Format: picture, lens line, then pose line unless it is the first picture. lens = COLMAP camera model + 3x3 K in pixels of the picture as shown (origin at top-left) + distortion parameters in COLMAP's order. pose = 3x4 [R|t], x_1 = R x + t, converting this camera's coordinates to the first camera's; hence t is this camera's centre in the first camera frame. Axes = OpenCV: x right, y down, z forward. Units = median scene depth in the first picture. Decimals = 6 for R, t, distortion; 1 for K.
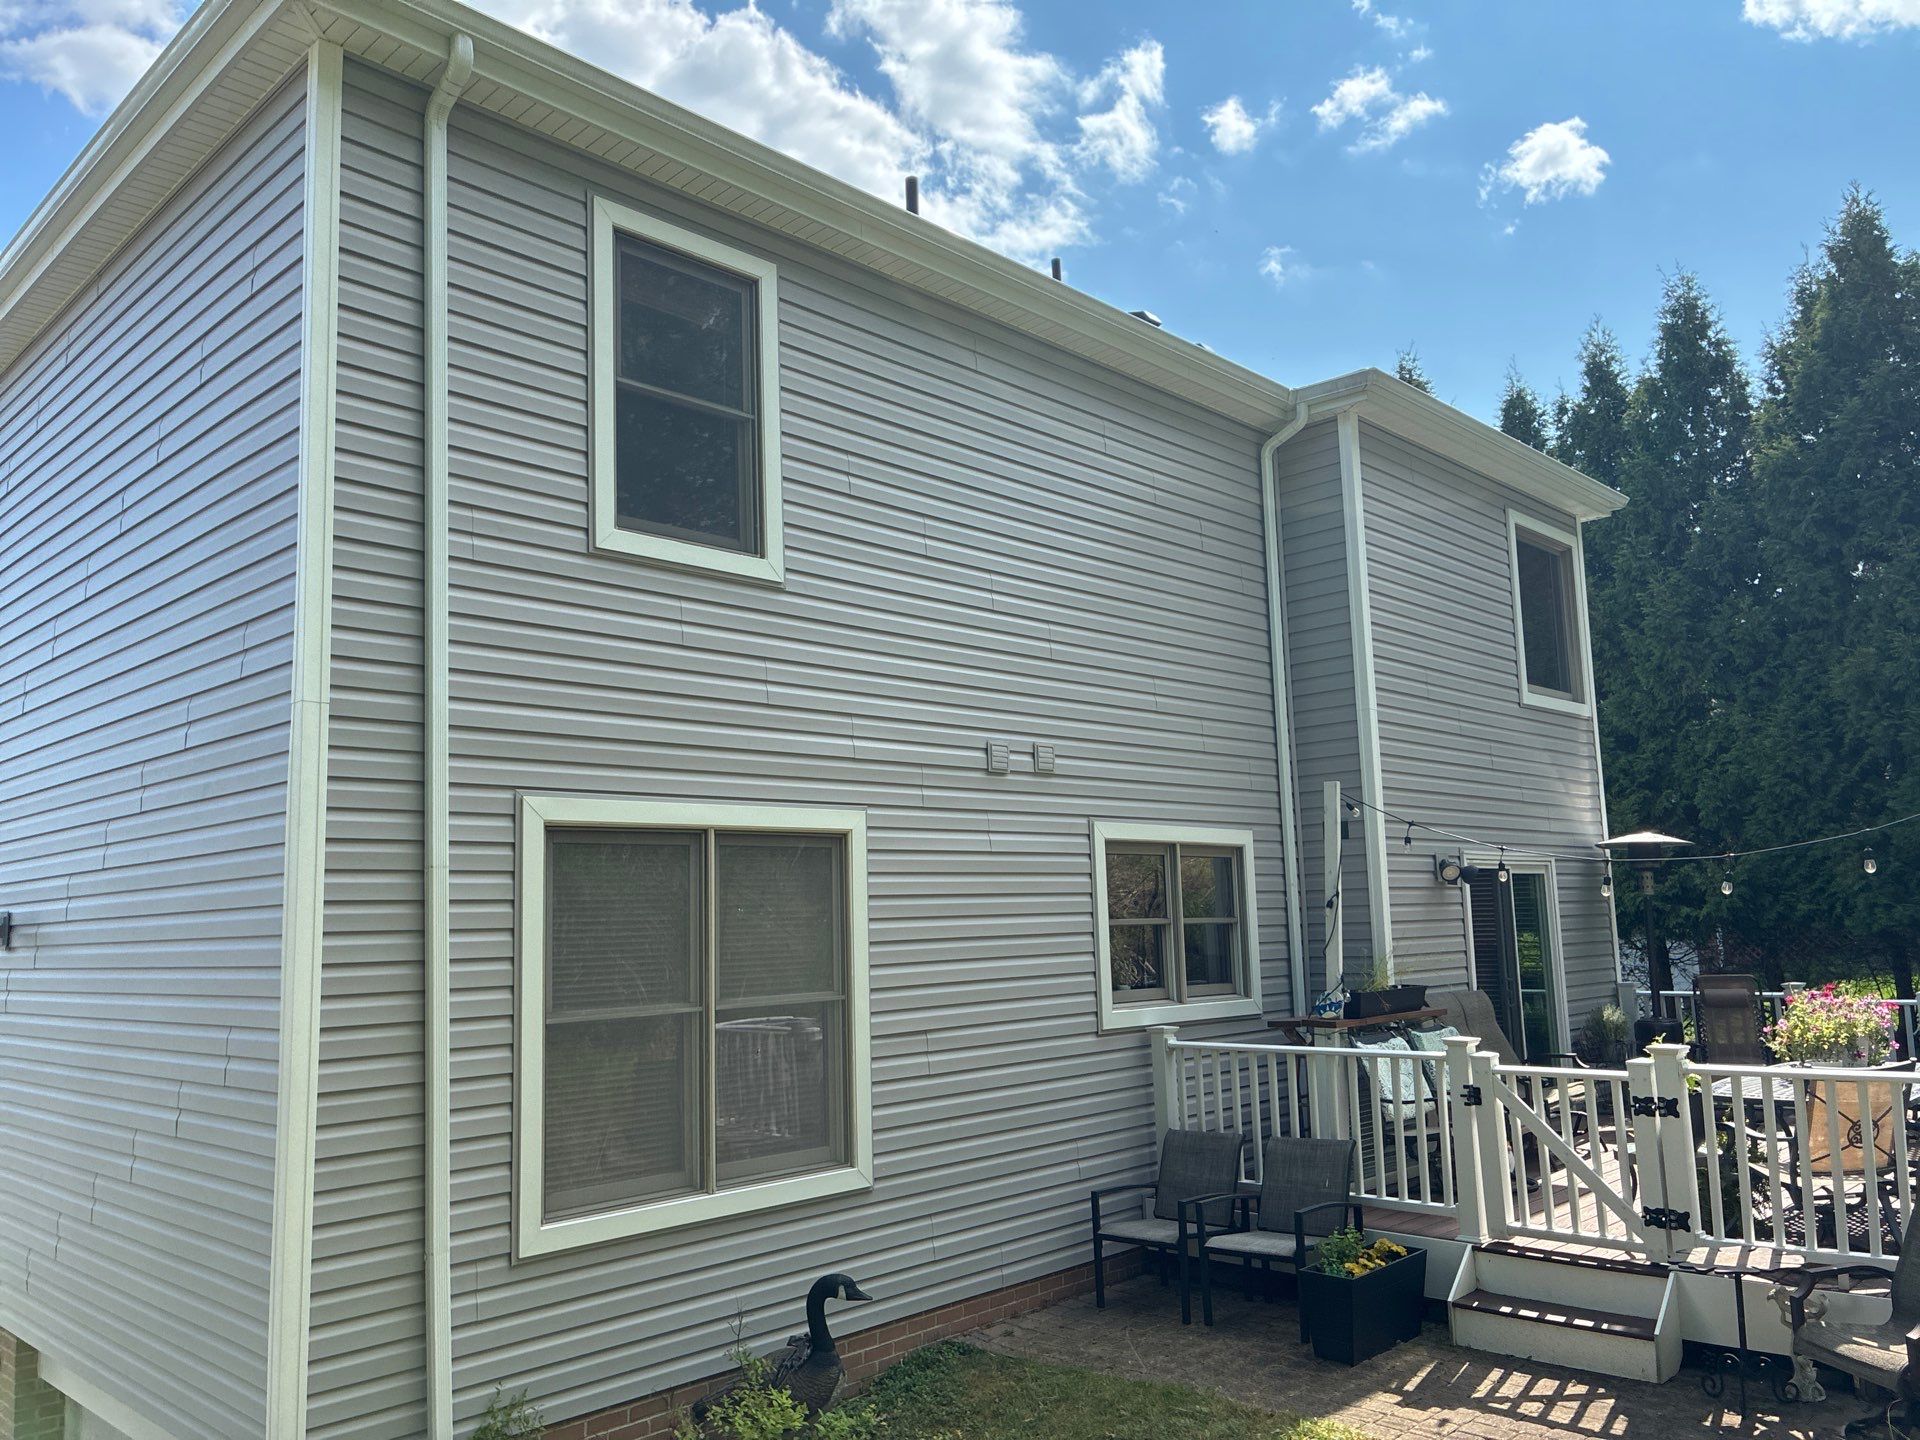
lens RADIAL K [[1449.6, 0, 952.5], [0, 1449.6, 733.6], [0, 0, 1]] dist [0.016055, 0.002248]
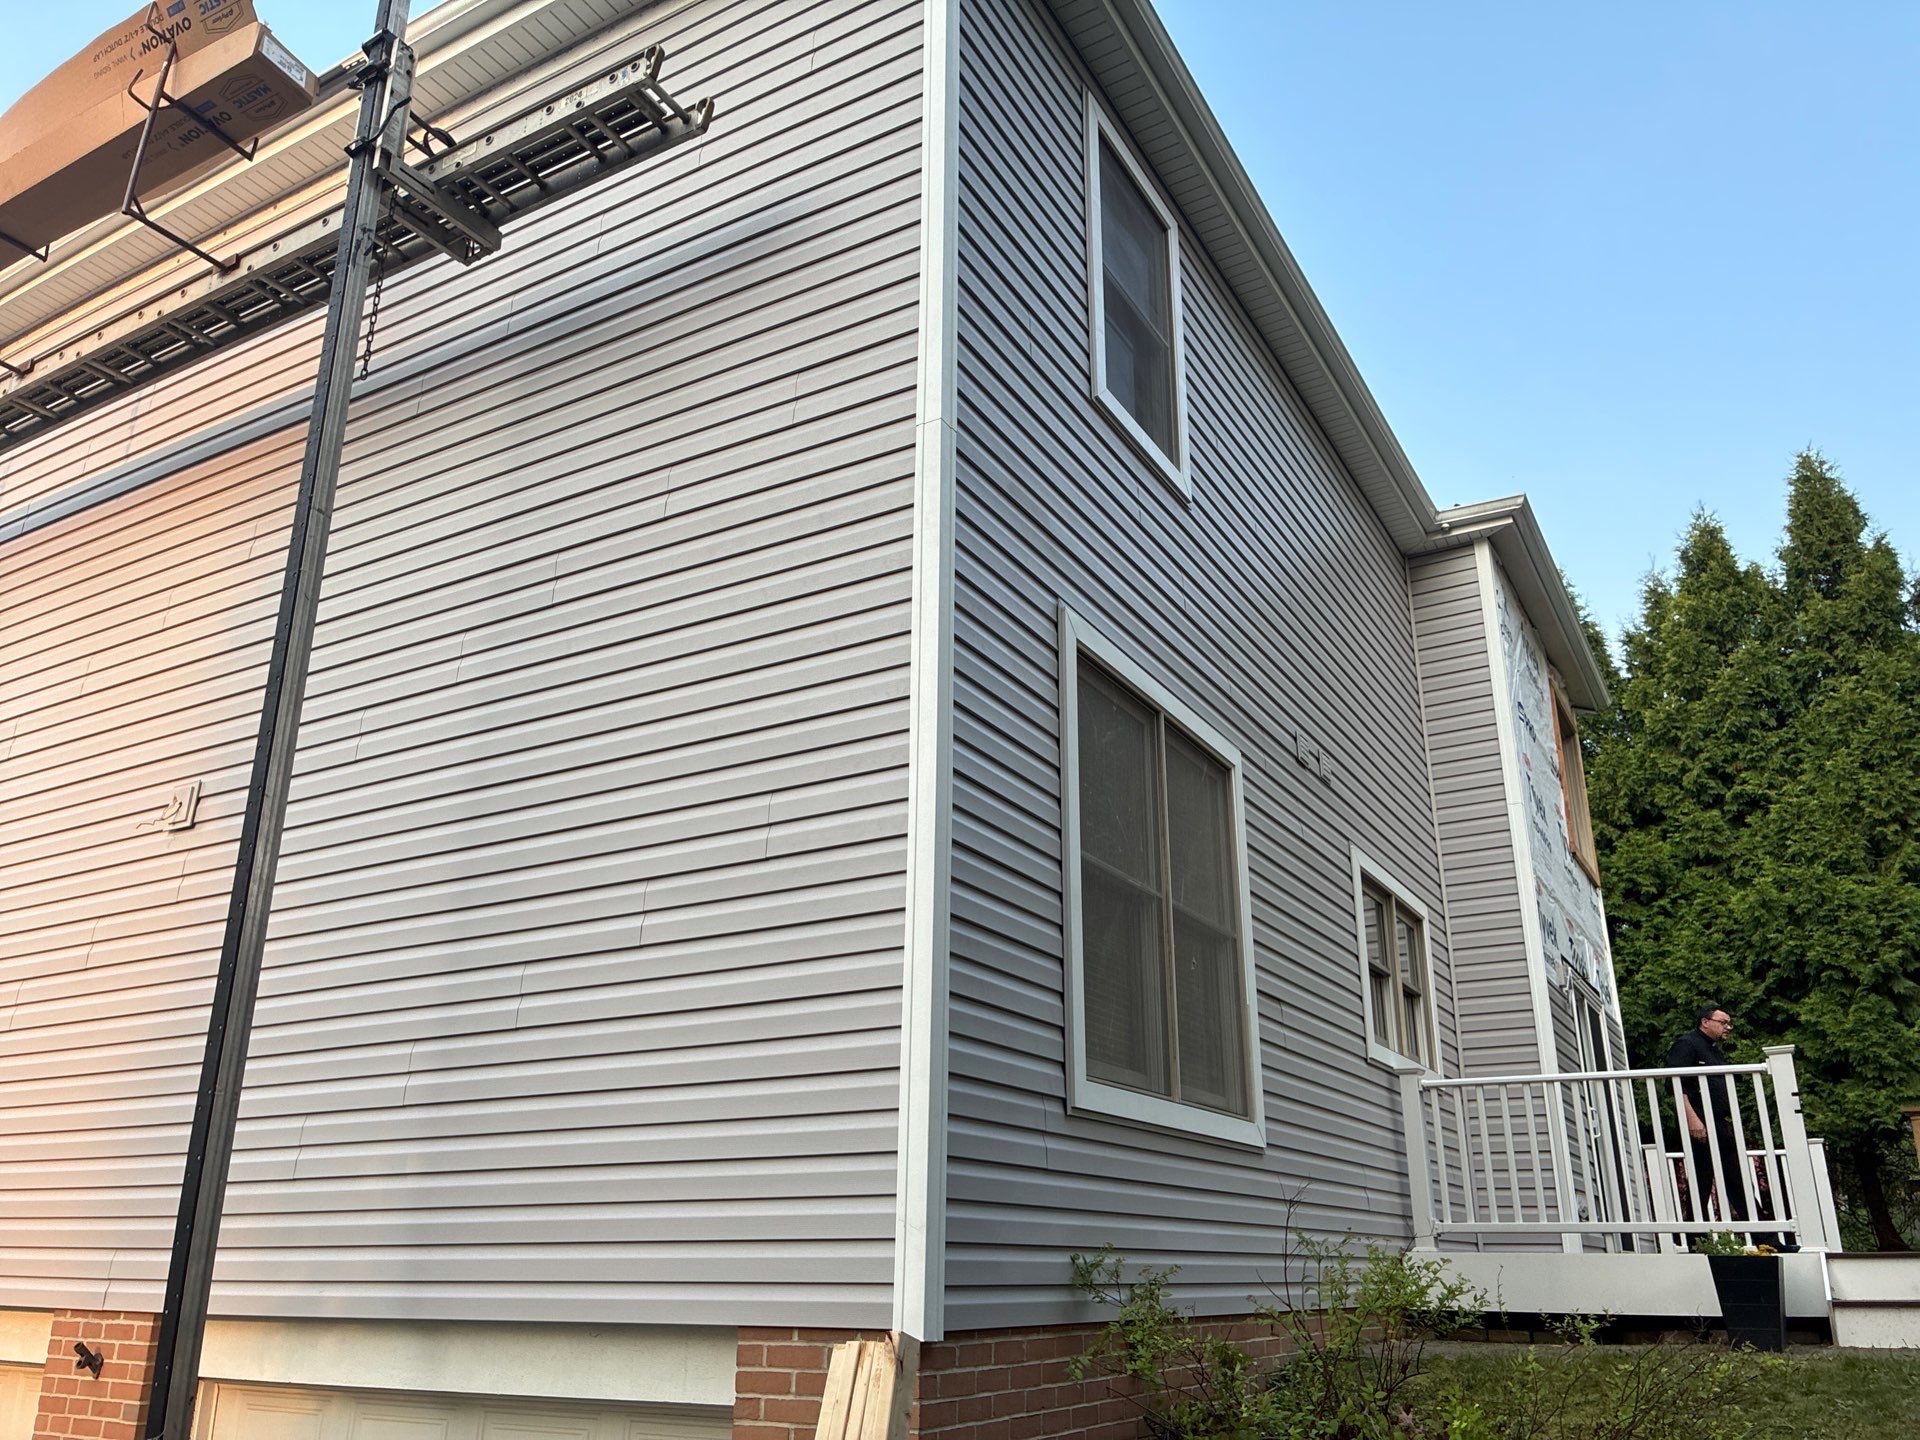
lens RADIAL K [[1472.0, 0, 975.5], [0, 1472.0, 723.3], [0, 0, 1]] dist [0.007942, 0.003074]
pose [[0.967797, 0.120033, 0.221269, -0.454373], [-0.065788, 0.969050, -0.237939, 0.281261], [-0.242982, 0.215720, 0.945740, 0.126115]]
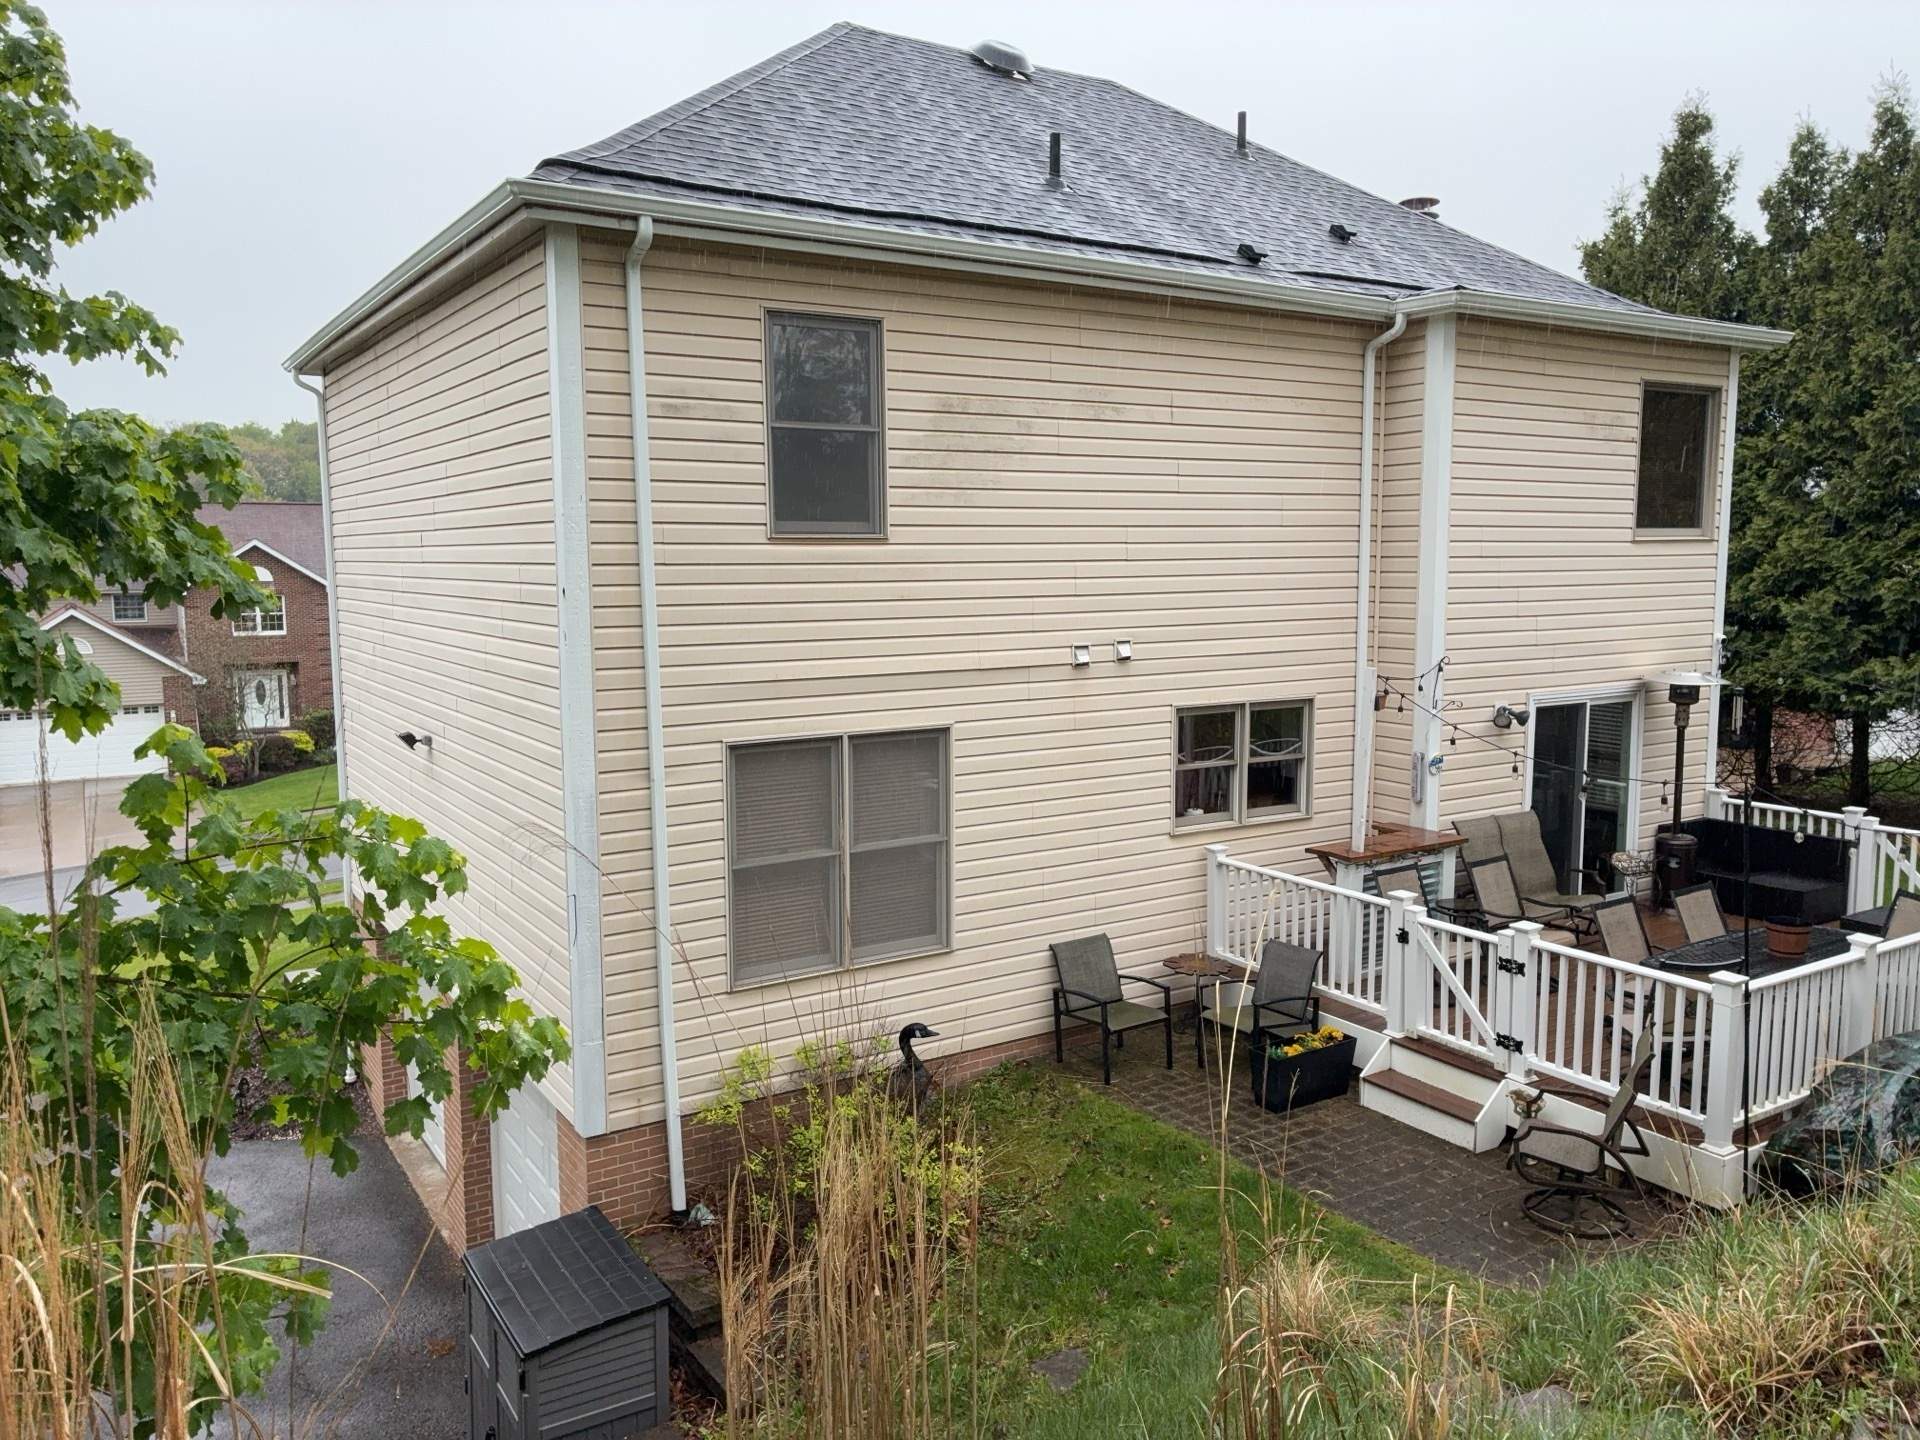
lens RADIAL K [[1435.8, 0, 967.9], [0, 1435.8, 722.2], [0, 0, 1]] dist [0.049073, -0.052516]
pose [[0.972867, 0.052388, -0.225356, 0.262464], [0.005400, 0.968621, 0.248485, -0.284938], [0.231302, -0.242960, 0.942056, -0.315354]]
